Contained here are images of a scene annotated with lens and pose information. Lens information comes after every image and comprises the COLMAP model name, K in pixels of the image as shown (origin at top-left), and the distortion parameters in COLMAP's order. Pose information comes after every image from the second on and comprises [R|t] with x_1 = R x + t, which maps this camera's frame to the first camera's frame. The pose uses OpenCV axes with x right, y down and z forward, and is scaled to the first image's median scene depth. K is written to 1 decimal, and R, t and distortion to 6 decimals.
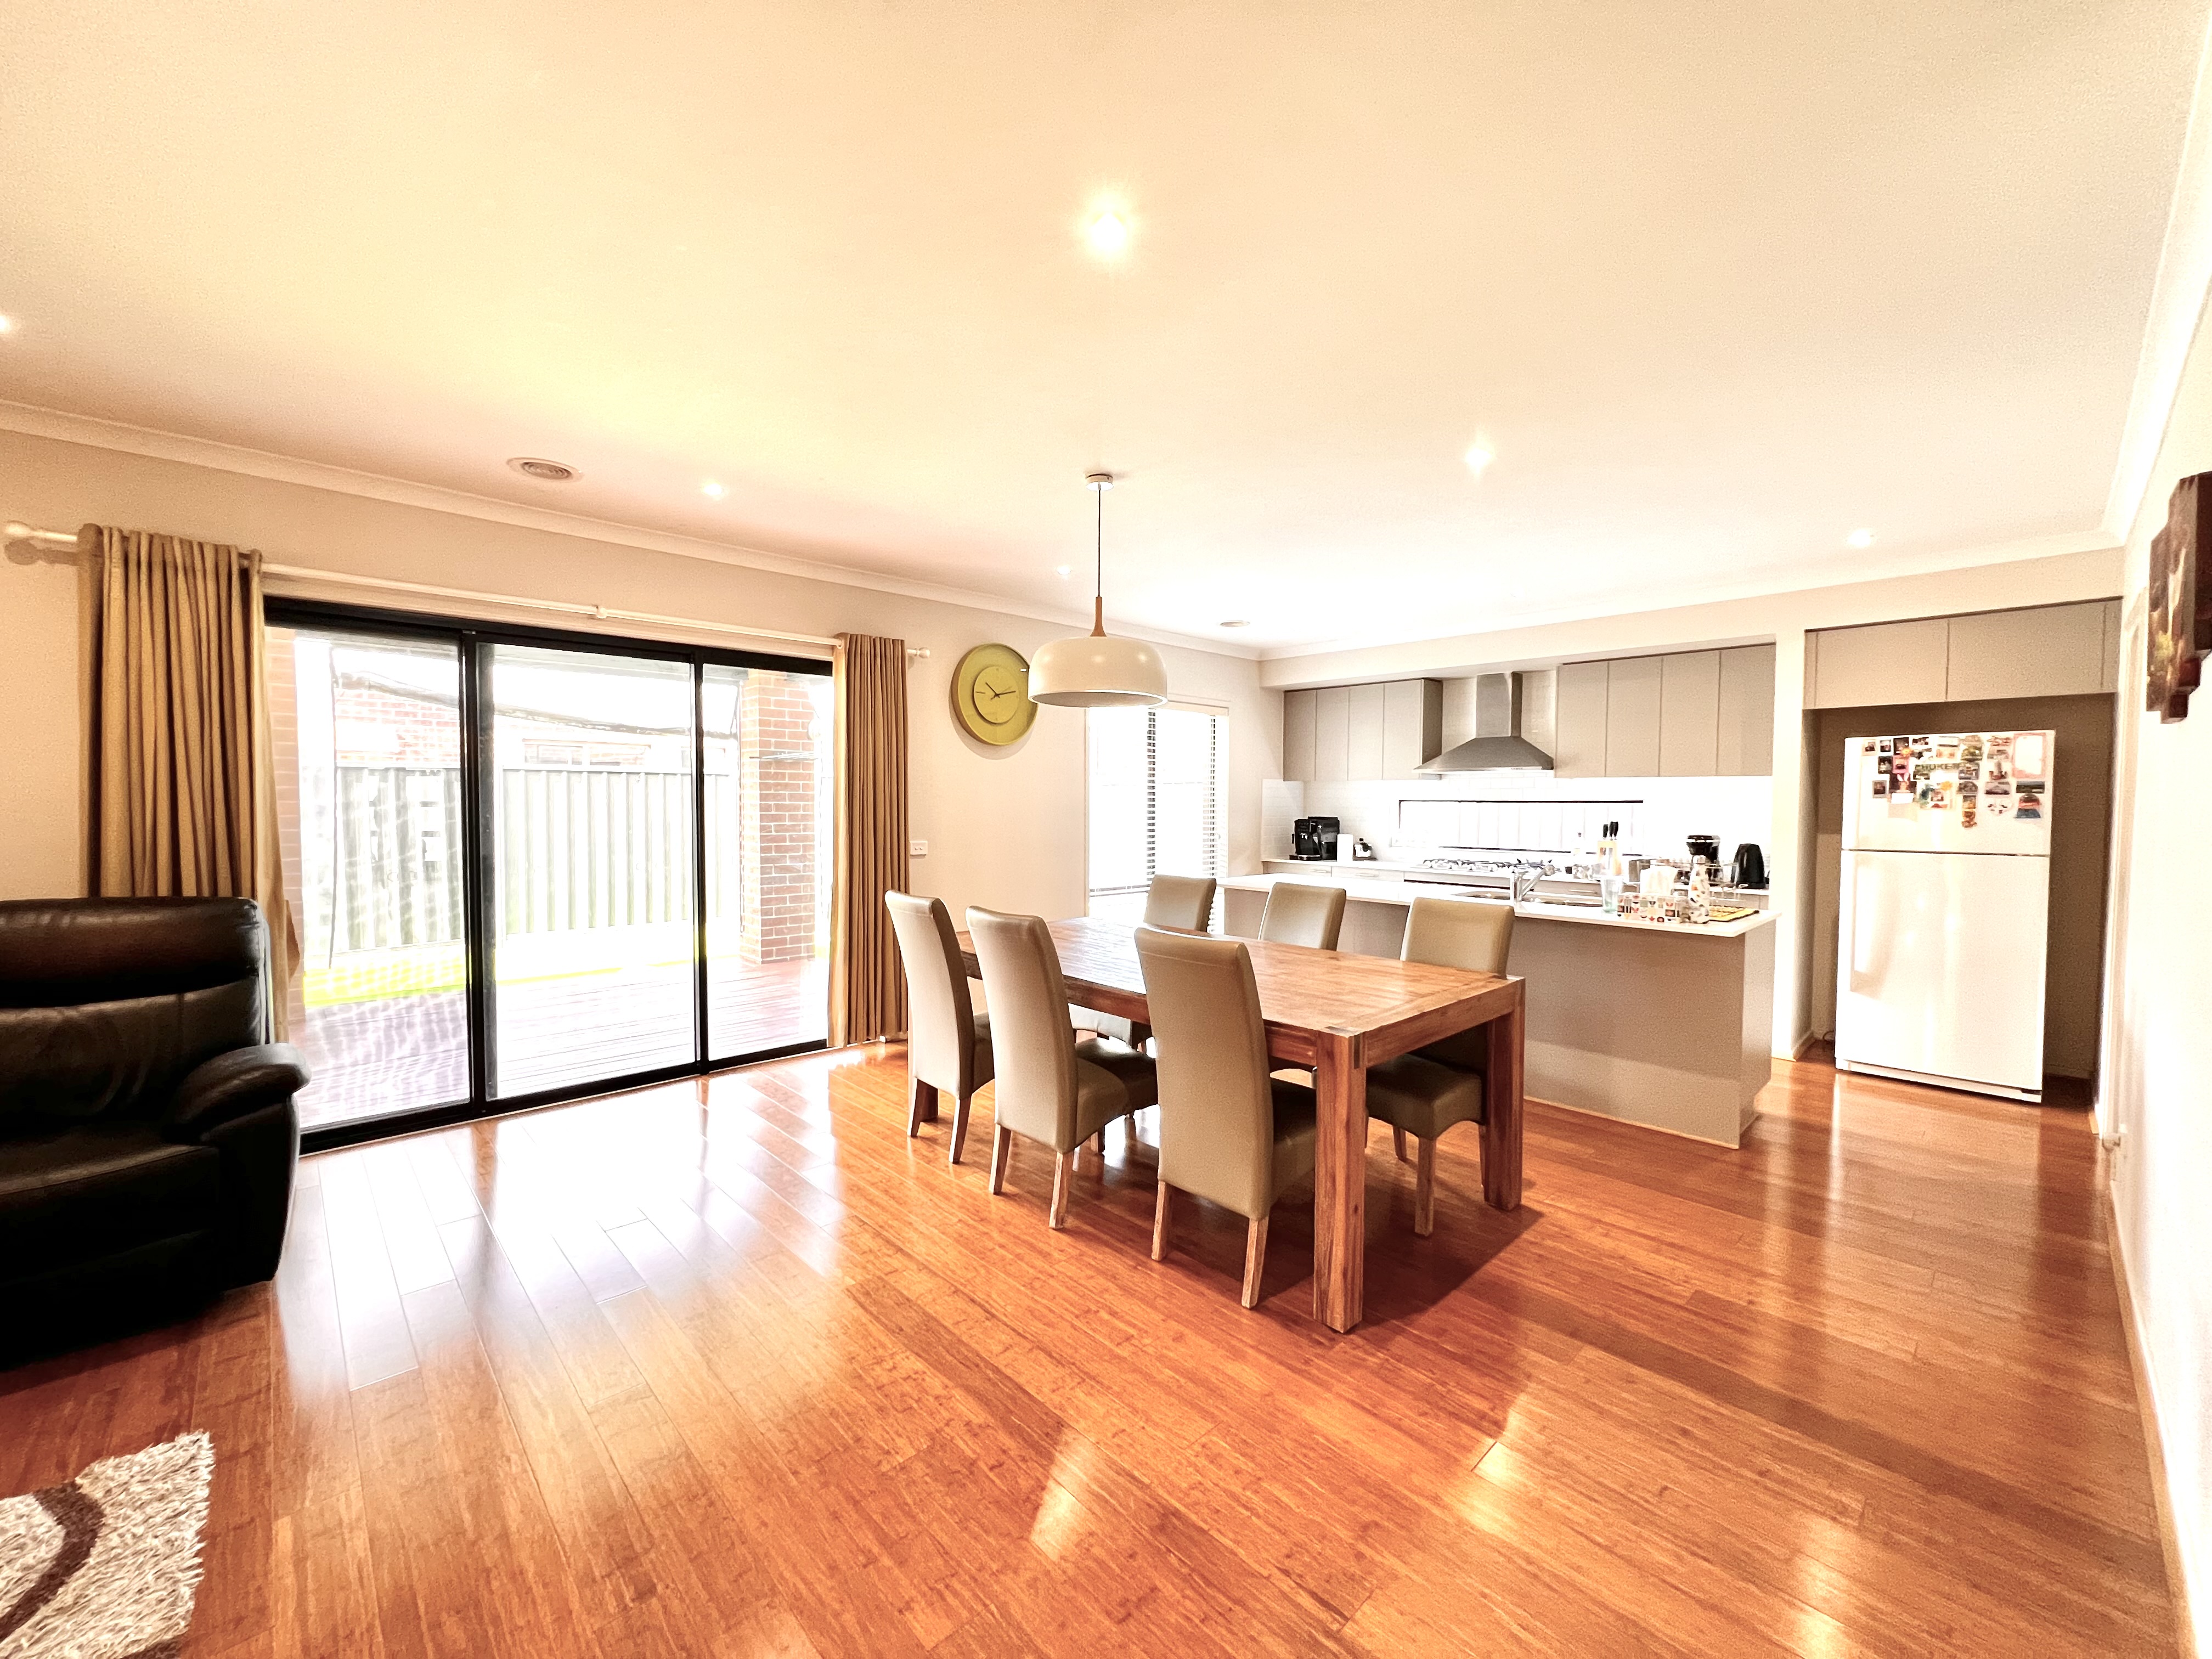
lens RADIAL K [[886.0, 0, 1106.0], [0, 886.0, 829.5], [0, 0, 1]] dist [-0.002956, 0.000689]
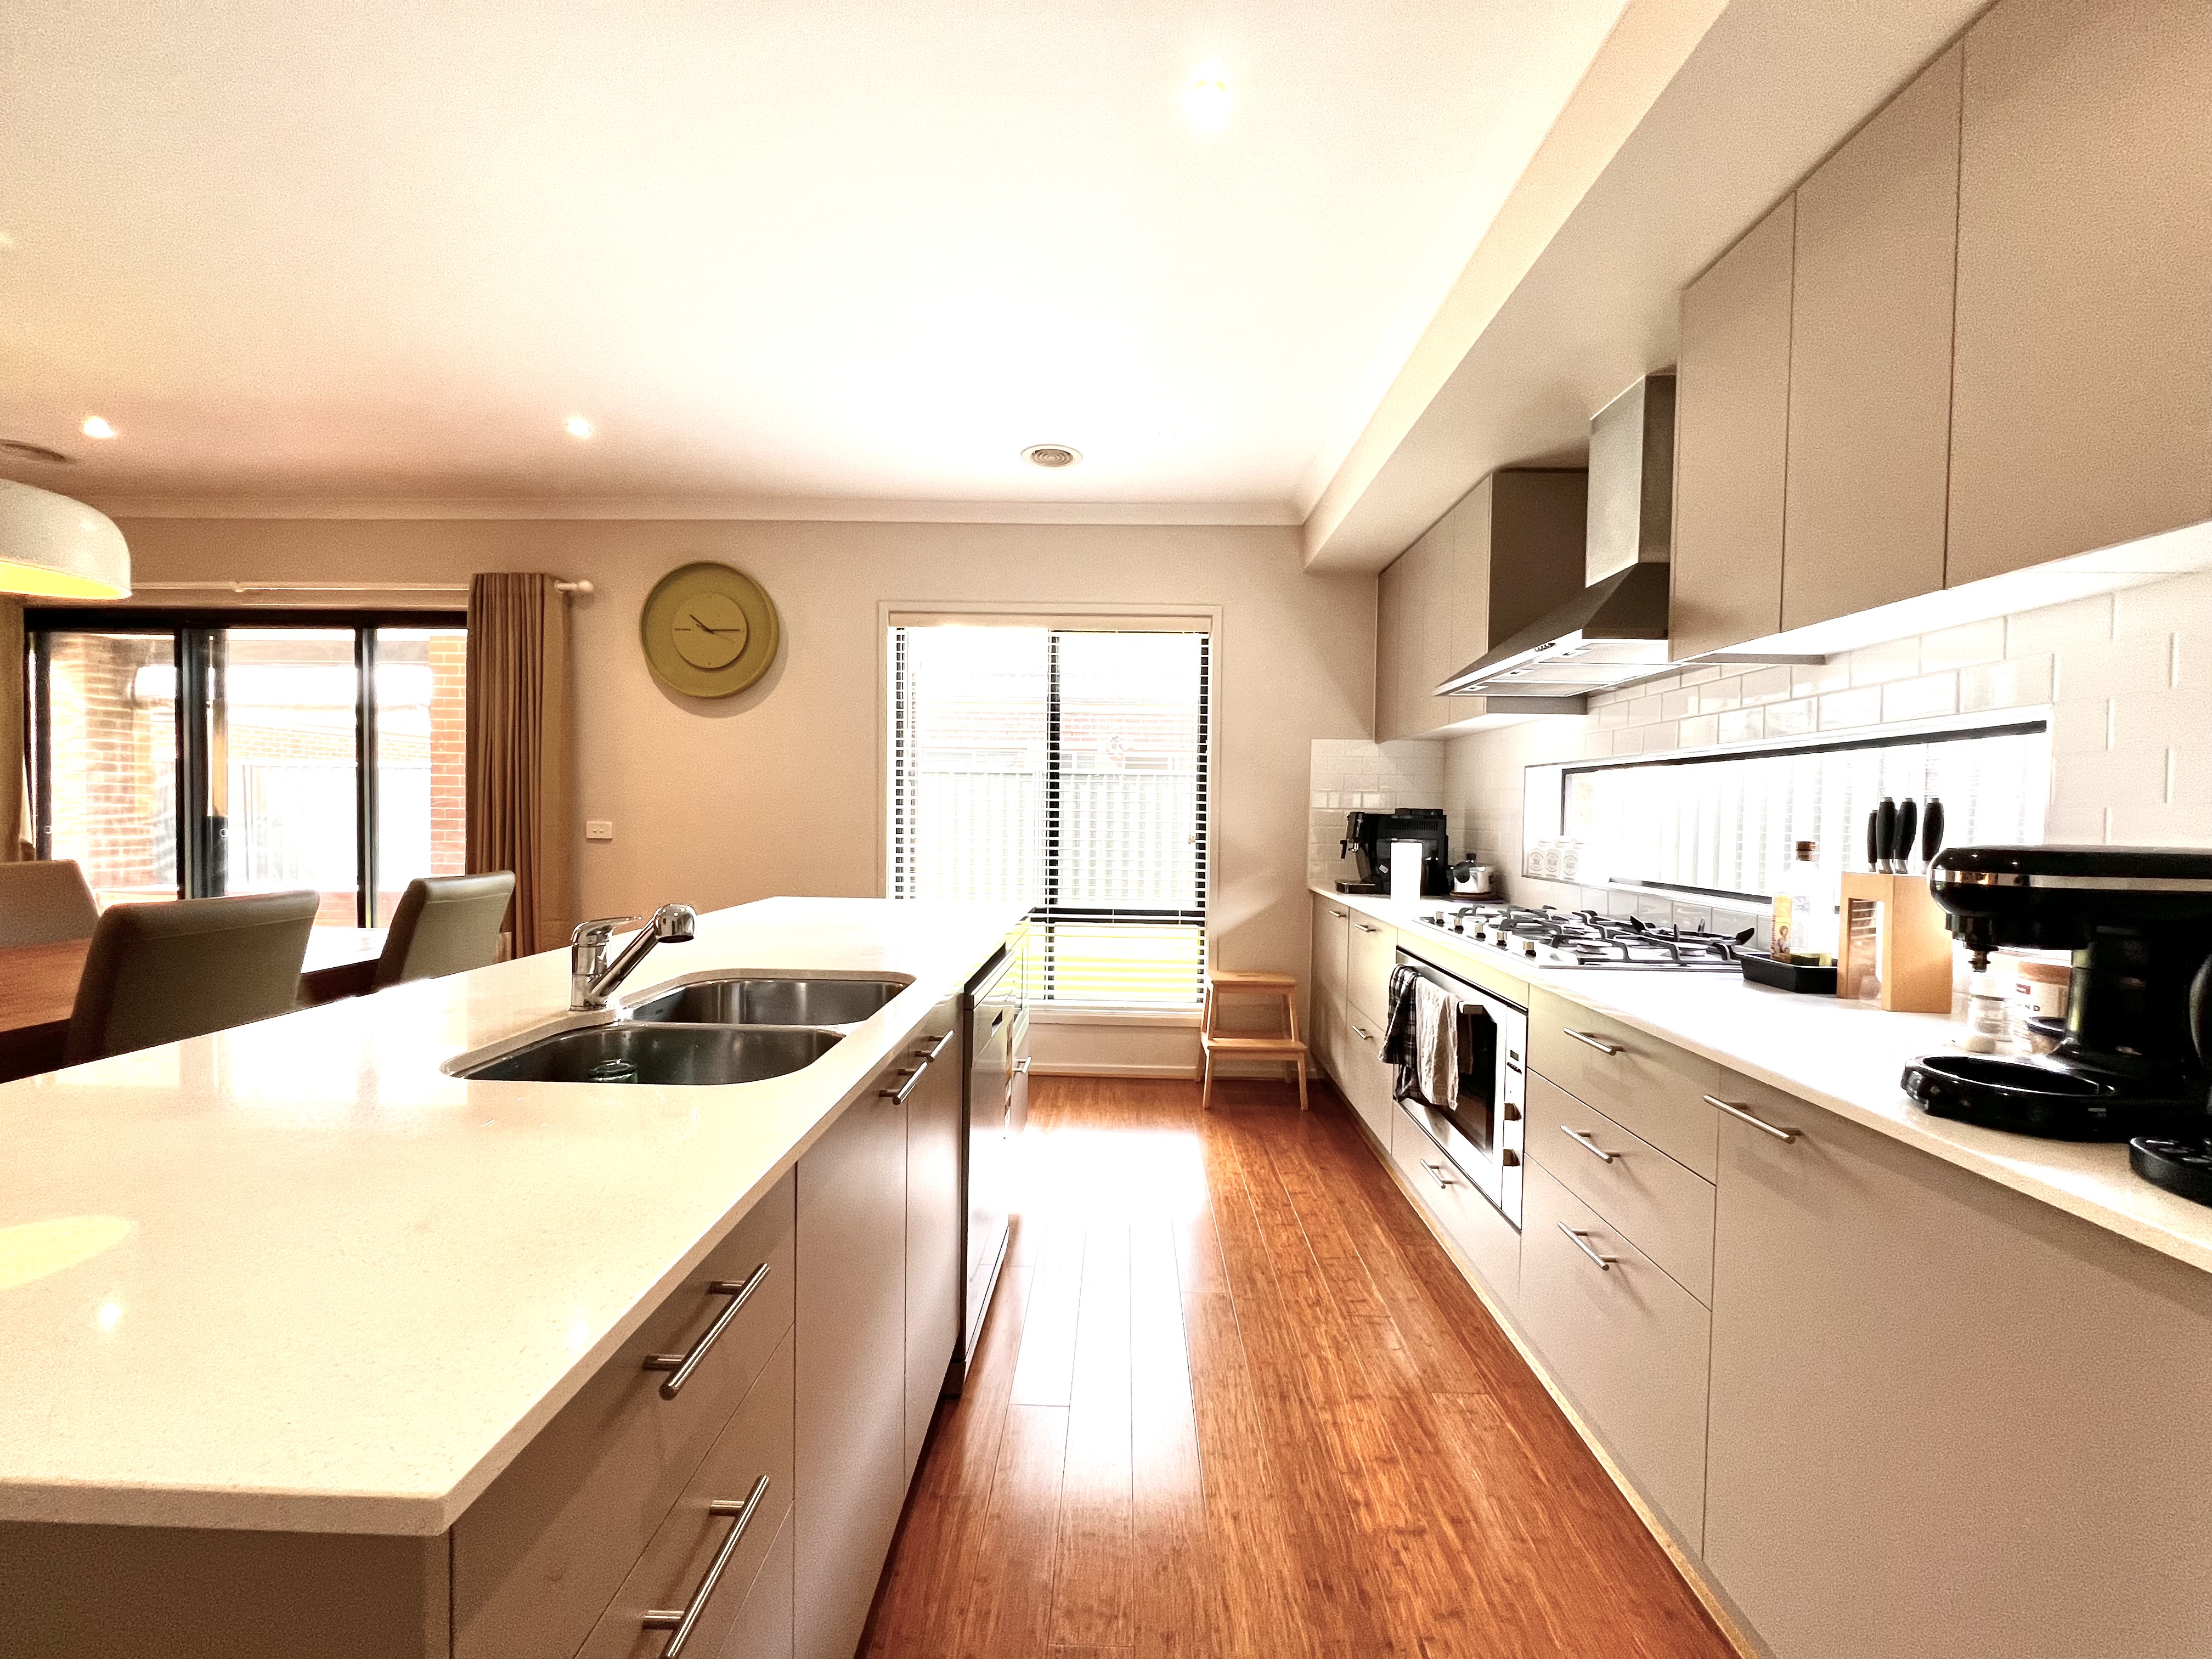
lens RADIAL K [[886.0, 0, 1106.0], [0, 886.0, 829.5], [0, 0, 1]] dist [-0.002956, 0.000689]
pose [[0.710698, 0.022497, -0.703137, 0.856222], [-0.034575, 0.999398, -0.002970, 0.009991], [0.702647, 0.026421, 0.711048, 0.936629]]
